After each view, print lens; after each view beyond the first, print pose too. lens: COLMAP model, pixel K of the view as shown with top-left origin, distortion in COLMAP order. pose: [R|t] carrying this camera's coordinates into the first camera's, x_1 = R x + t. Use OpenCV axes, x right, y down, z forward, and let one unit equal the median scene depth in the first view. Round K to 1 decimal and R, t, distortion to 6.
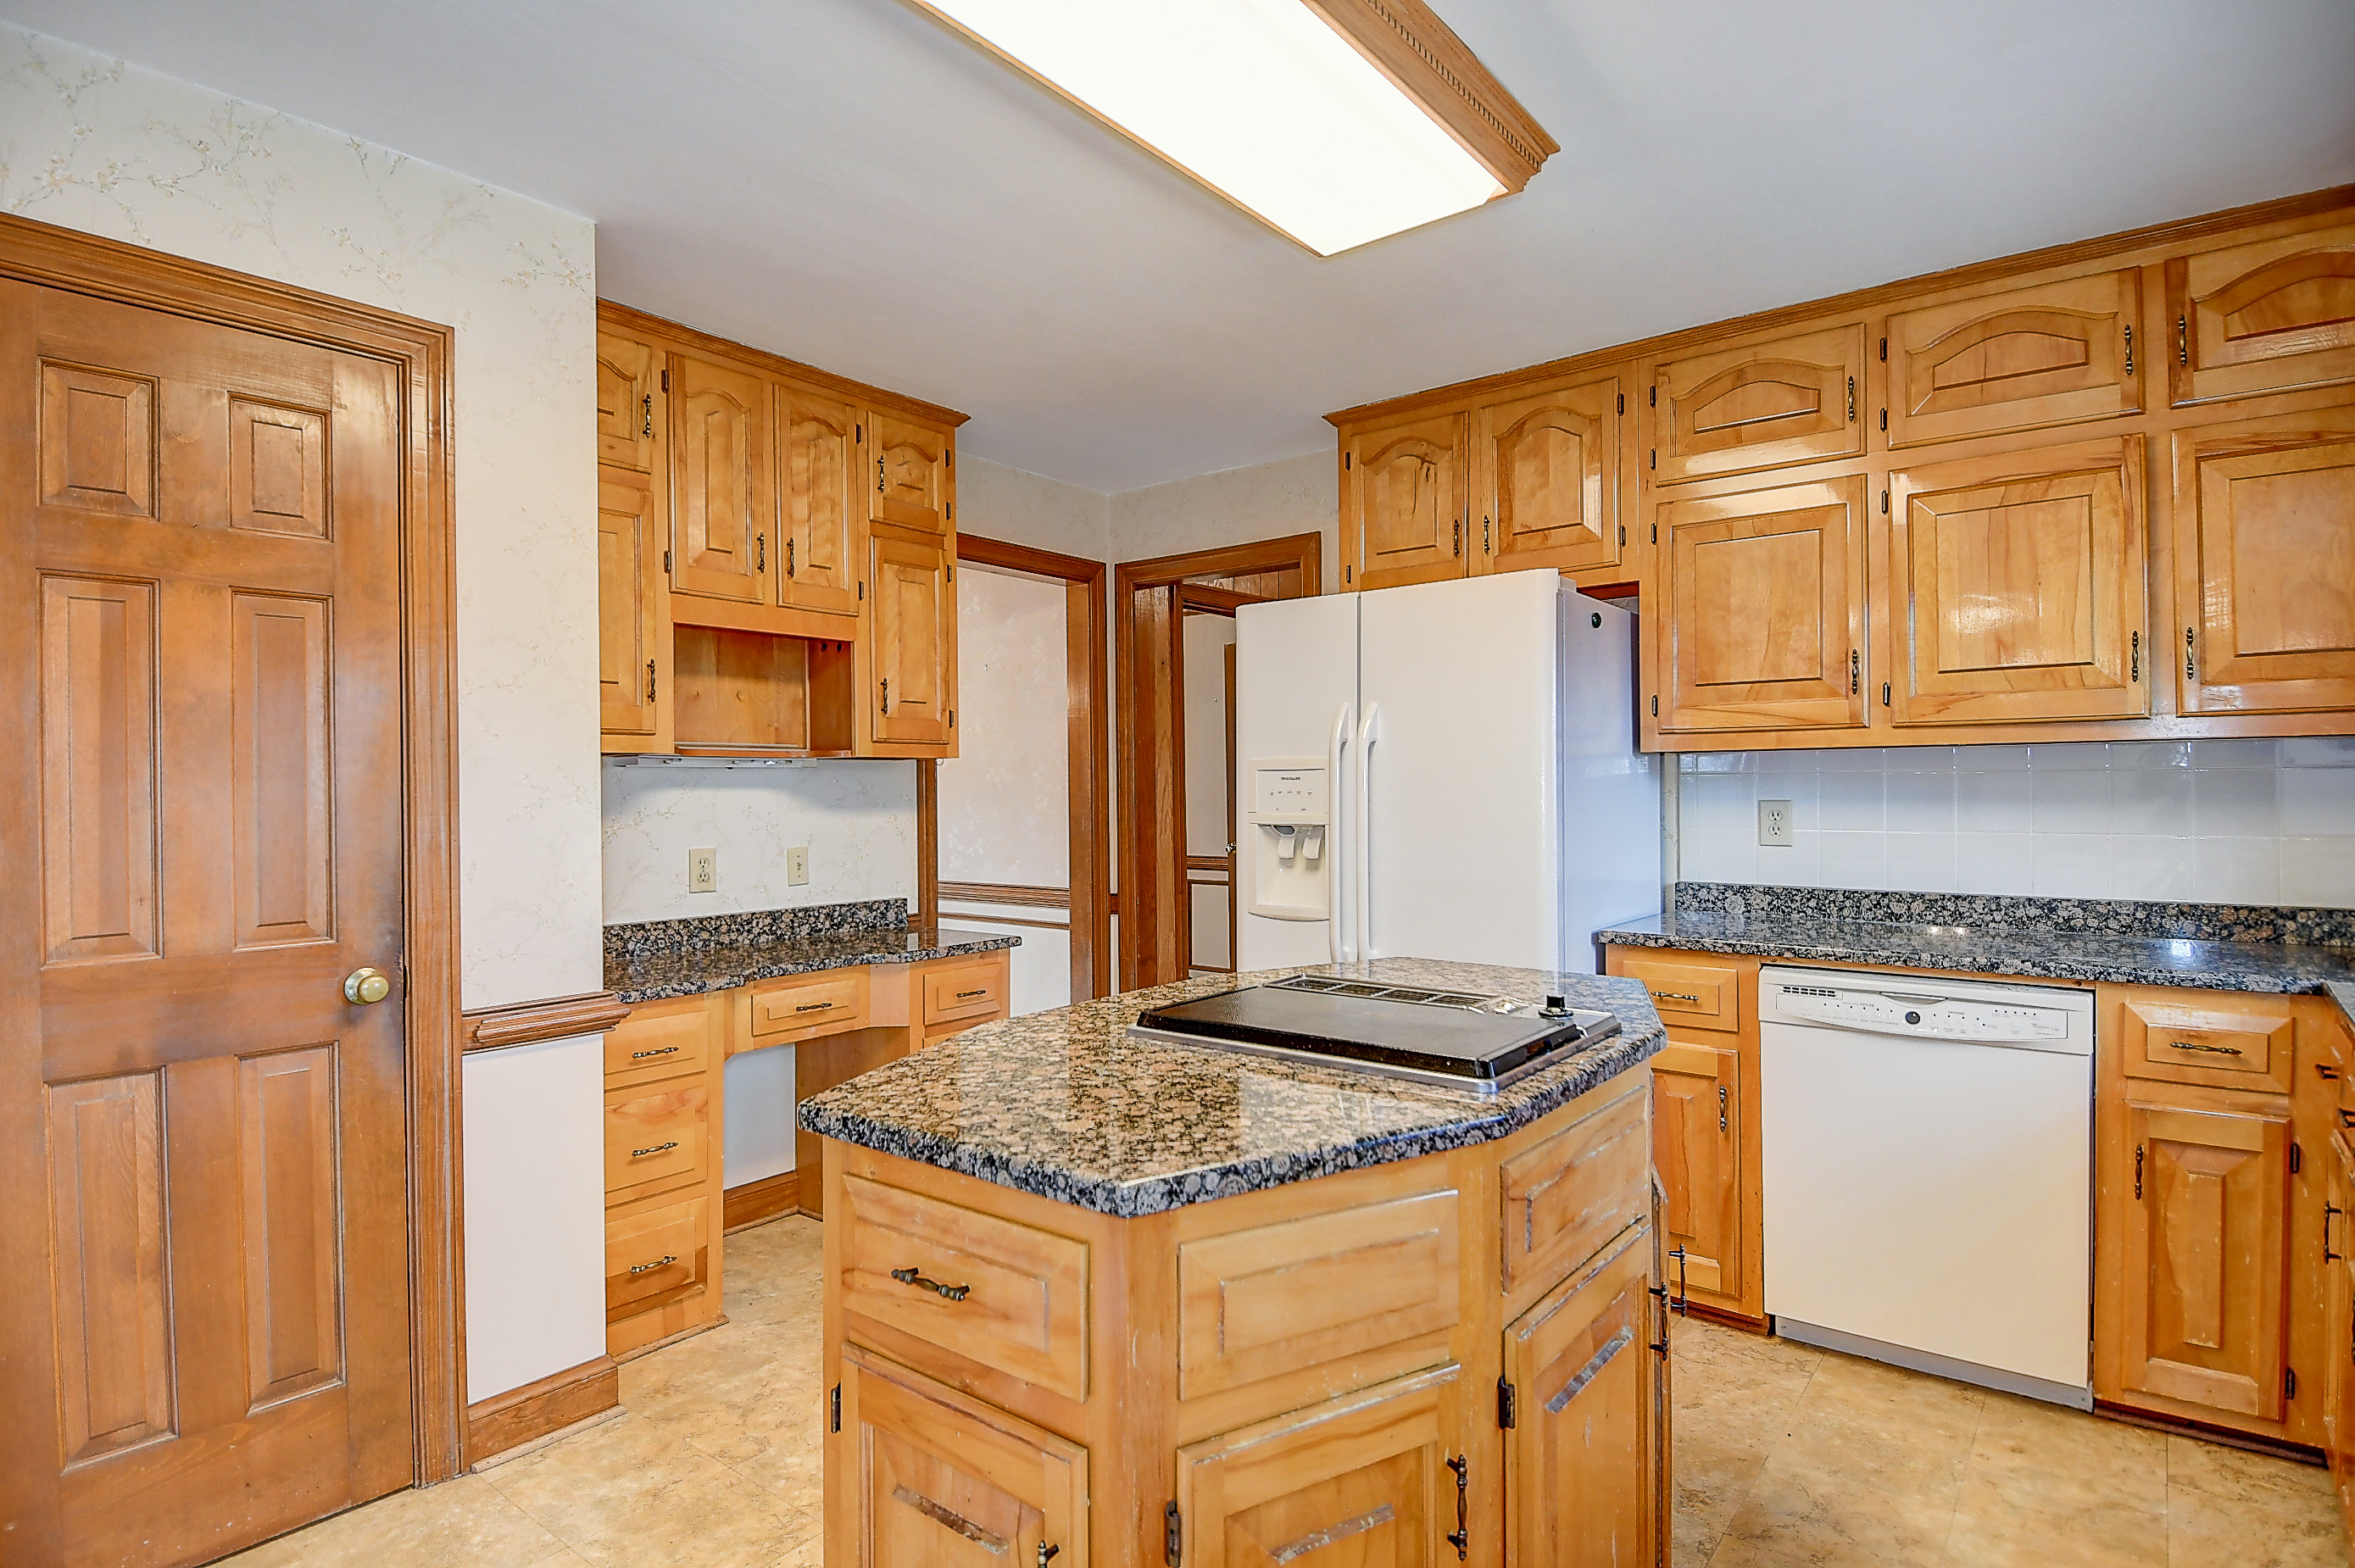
lens RADIAL K [[1220.2, 0, 1176.4], [0, 1220.2, 787.1], [0, 0, 1]] dist [0.052677, -0.057067]
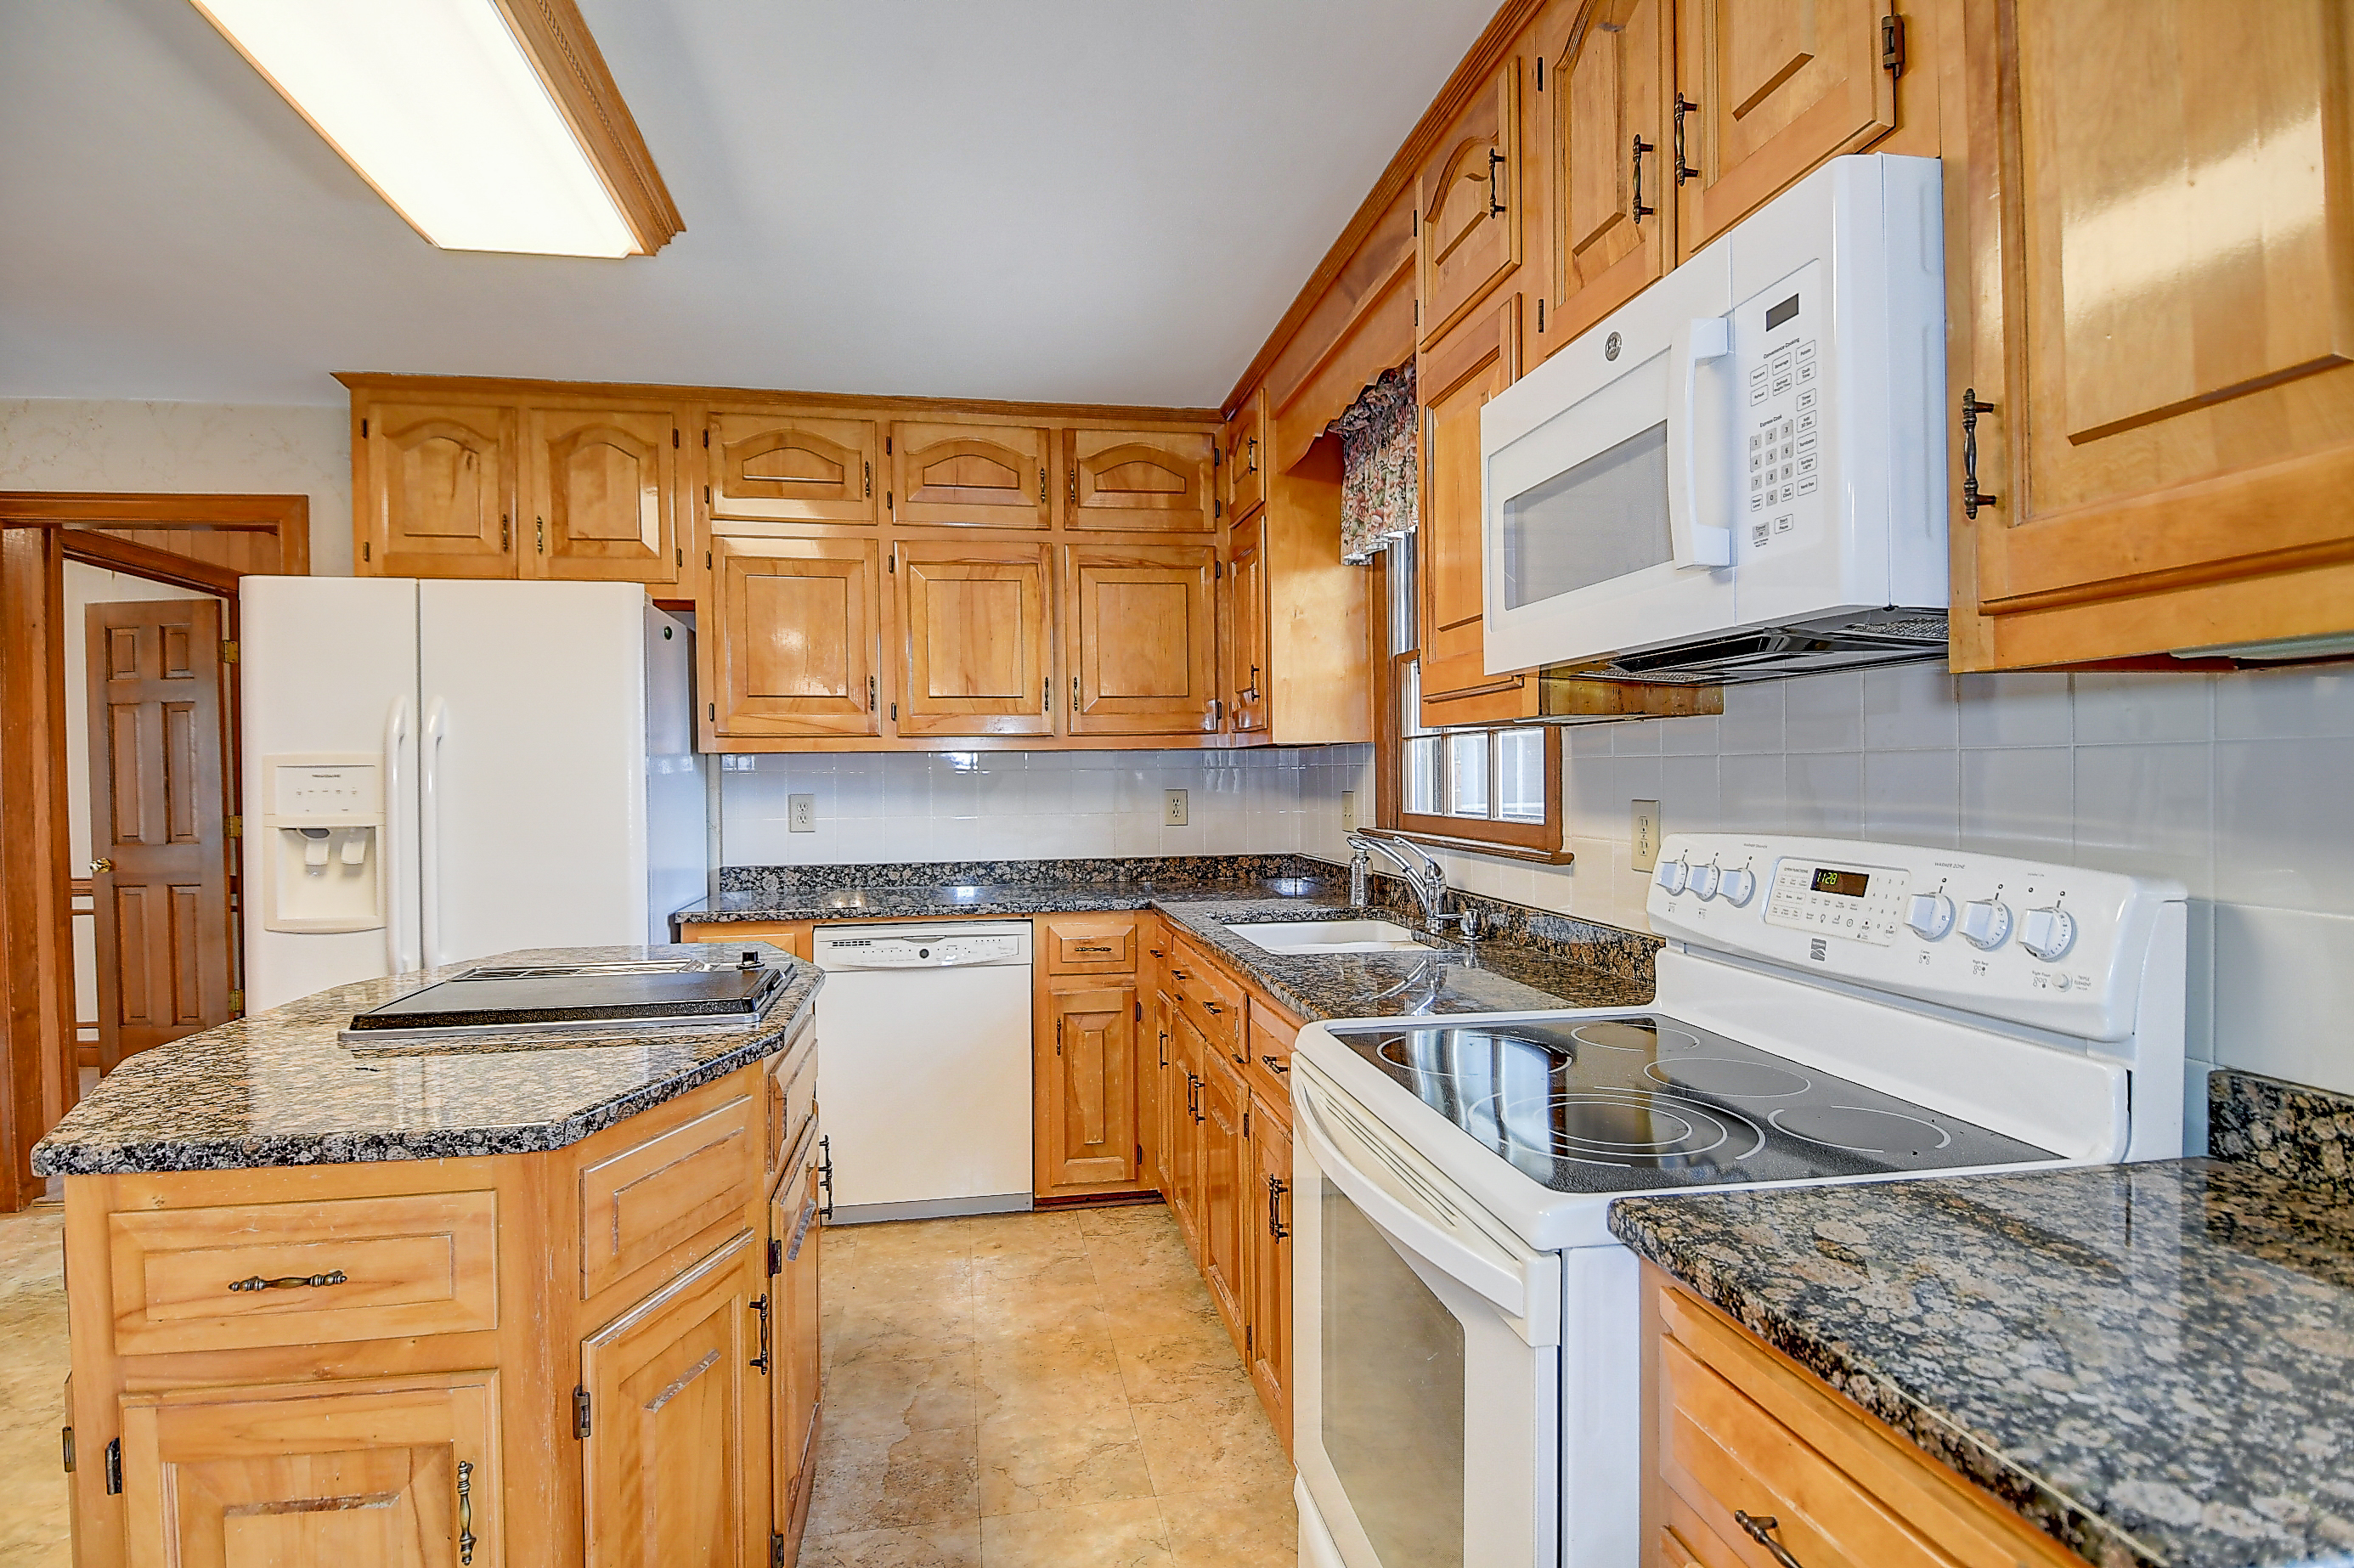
lens RADIAL K [[1219.7, 0, 1175.9], [0, 1219.7, 787.1], [0, 0, 1]] dist [0.052677, -0.057067]
pose [[0.664698, -0.006852, 0.747081, -0.214256], [0.005614, 0.999976, 0.004176, 0.001132], [-0.747091, 0.001419, 0.664720, -0.092319]]
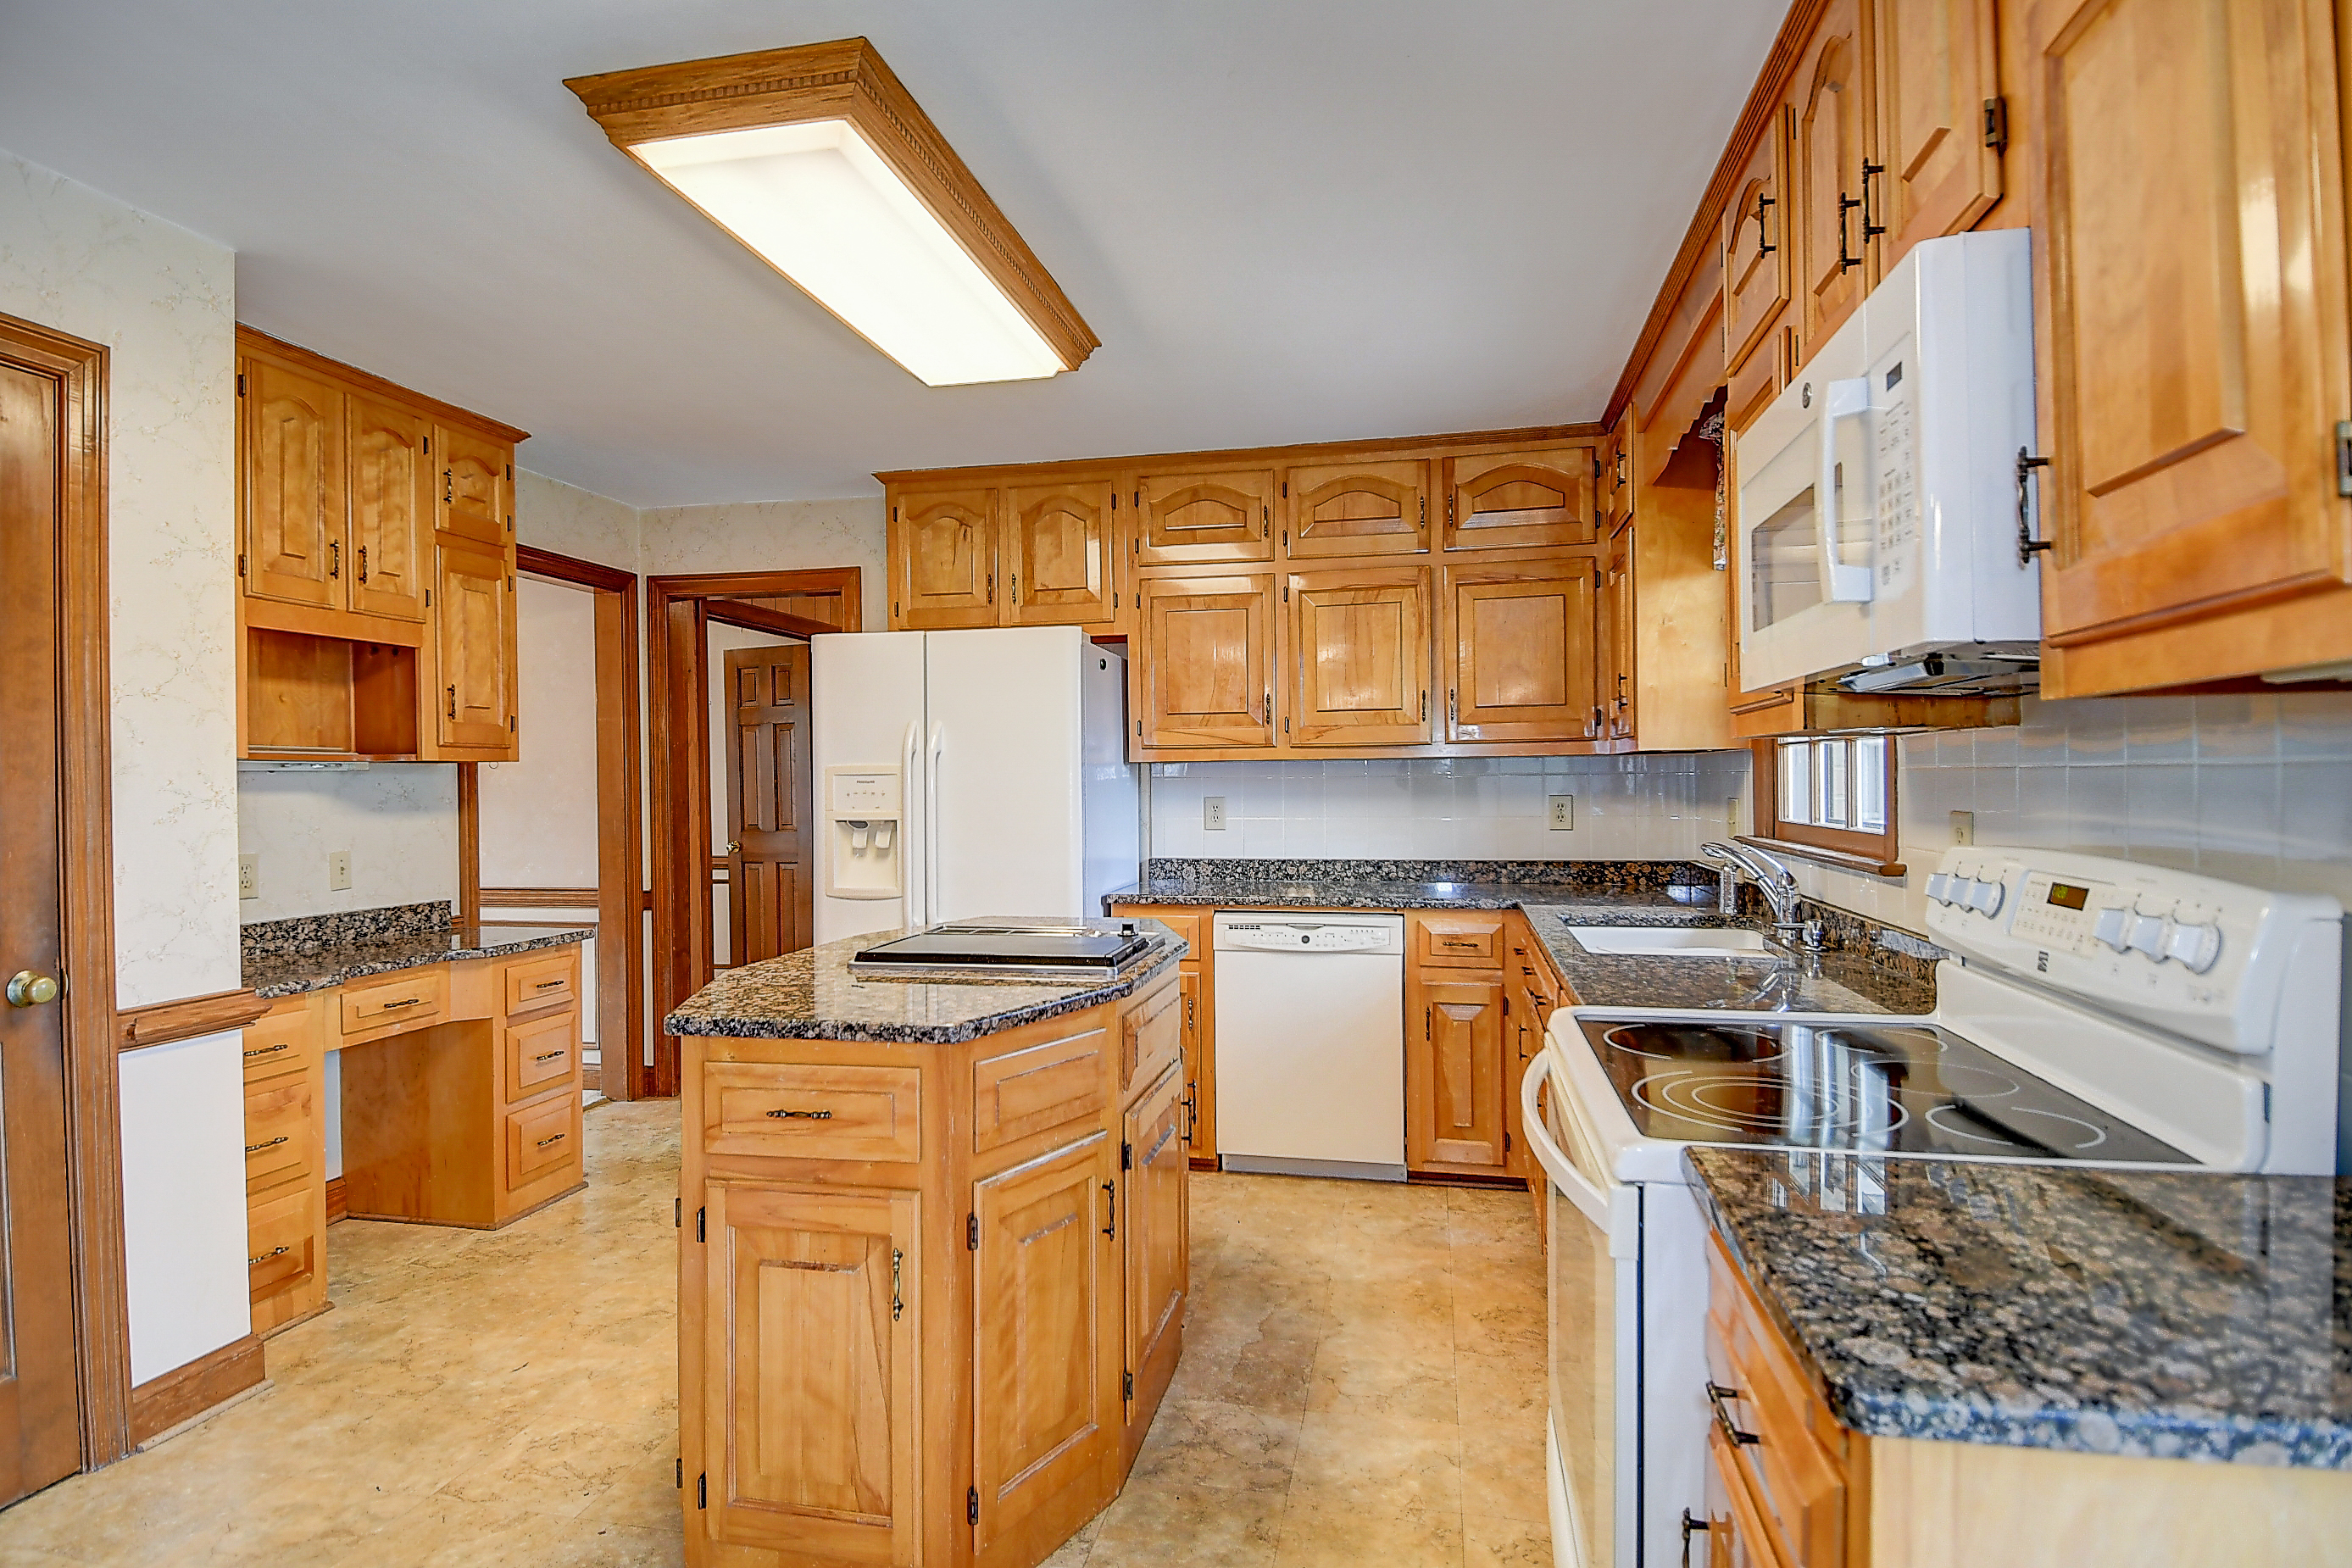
lens RADIAL K [[1218.8, 0, 1174.9], [0, 1218.8, 787.1], [0, 0, 1]] dist [0.052677, -0.057067]
pose [[0.895450, -0.003026, 0.445153, -0.213513], [0.002673, 0.999995, 0.001421, -0.003443], [-0.445155, -0.000083, 0.895454, -0.270299]]
